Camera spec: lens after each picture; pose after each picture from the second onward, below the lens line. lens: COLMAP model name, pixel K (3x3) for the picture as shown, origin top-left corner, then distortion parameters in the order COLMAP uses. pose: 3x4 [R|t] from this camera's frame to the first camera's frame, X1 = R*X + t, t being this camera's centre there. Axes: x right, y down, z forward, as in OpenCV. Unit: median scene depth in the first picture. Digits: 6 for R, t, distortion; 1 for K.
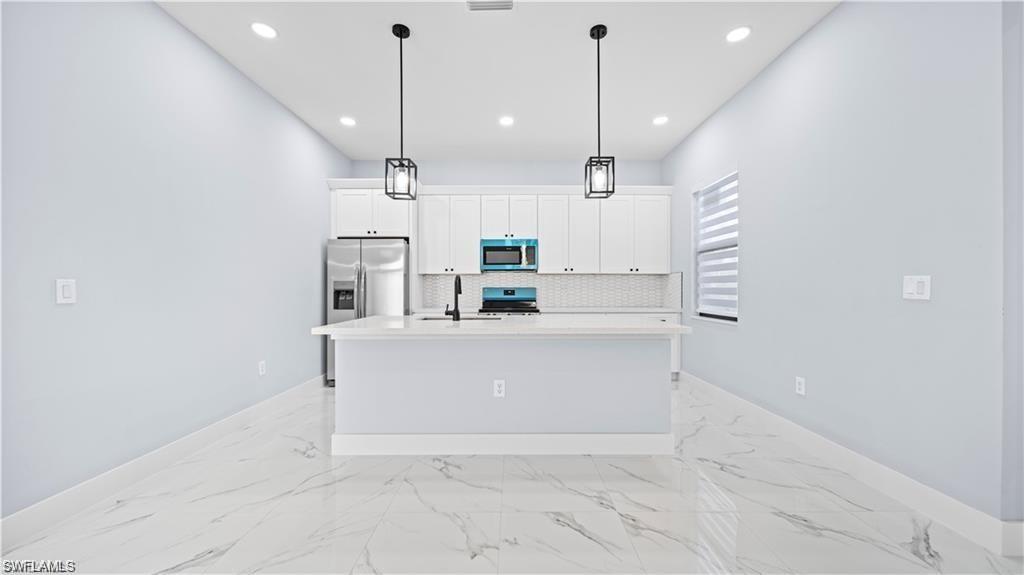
lens RADIAL K [[360.1, 0, 512.0], [0, 360.1, 290.9], [0, 0, 1]] dist [-0.001245, -0.000119]
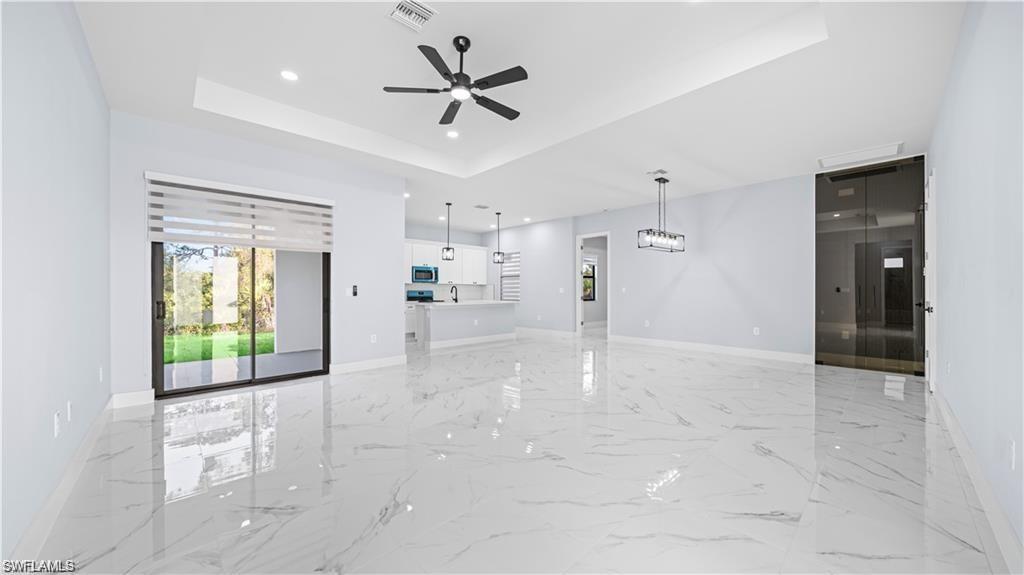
lens RADIAL K [[361.9, 0, 512.0], [0, 361.9, 287.5], [0, 0, 1]] dist [-0.001468, -0.000201]
pose [[0.724479, 0.007532, 0.689256, -1.072401], [0.006027, 0.999833, -0.017262, 0.011411], [-0.689271, 0.016660, 0.724312, -0.817090]]
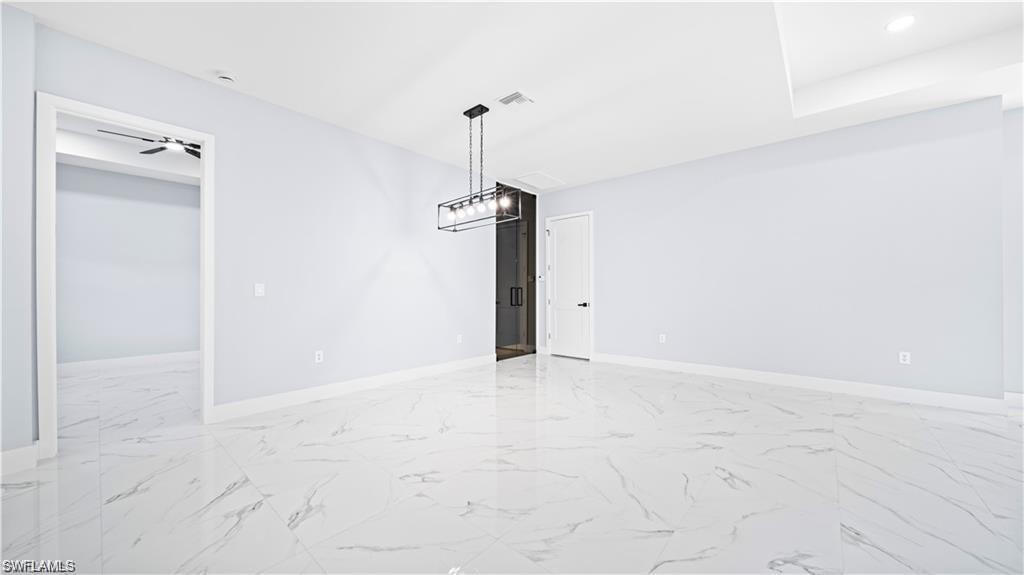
lens RADIAL K [[361.9, 0, 512.0], [0, 361.9, 287.5], [0, 0, 1]] dist [-0.001468, -0.000201]
pose [[-0.760950, 0.008926, 0.648750, -0.384925], [0.007814, 0.999959, -0.004593, -0.001191], [-0.648764, 0.001575, -0.760988, 0.275866]]
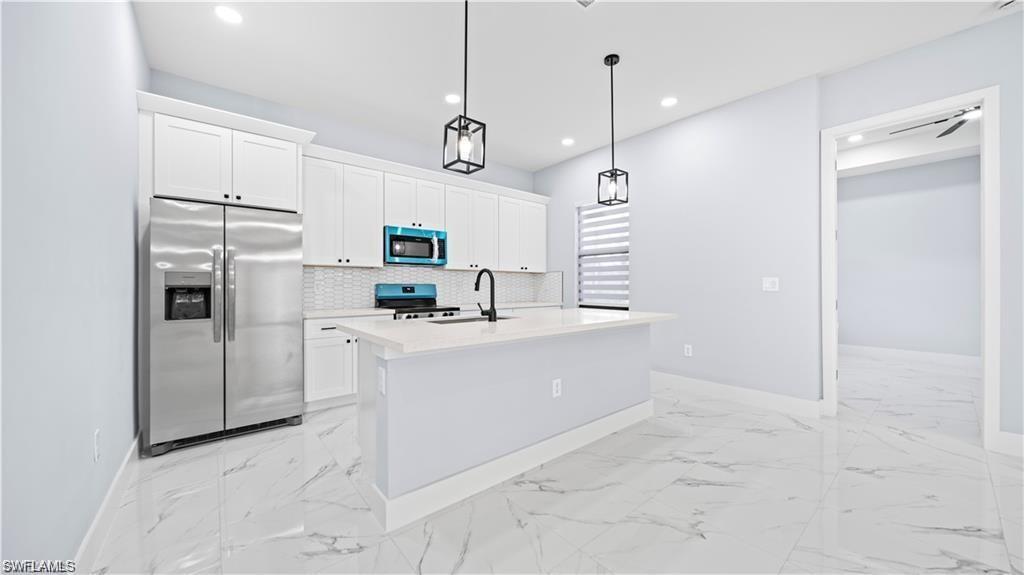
lens RADIAL K [[361.9, 0, 512.0], [0, 361.9, 287.5], [0, 0, 1]] dist [-0.001468, -0.000201]
pose [[0.767874, -0.002285, 0.640596, -0.401262], [0.004030, 0.999991, -0.001265, 0.001316], [-0.640588, 0.003553, 0.767877, 0.178191]]
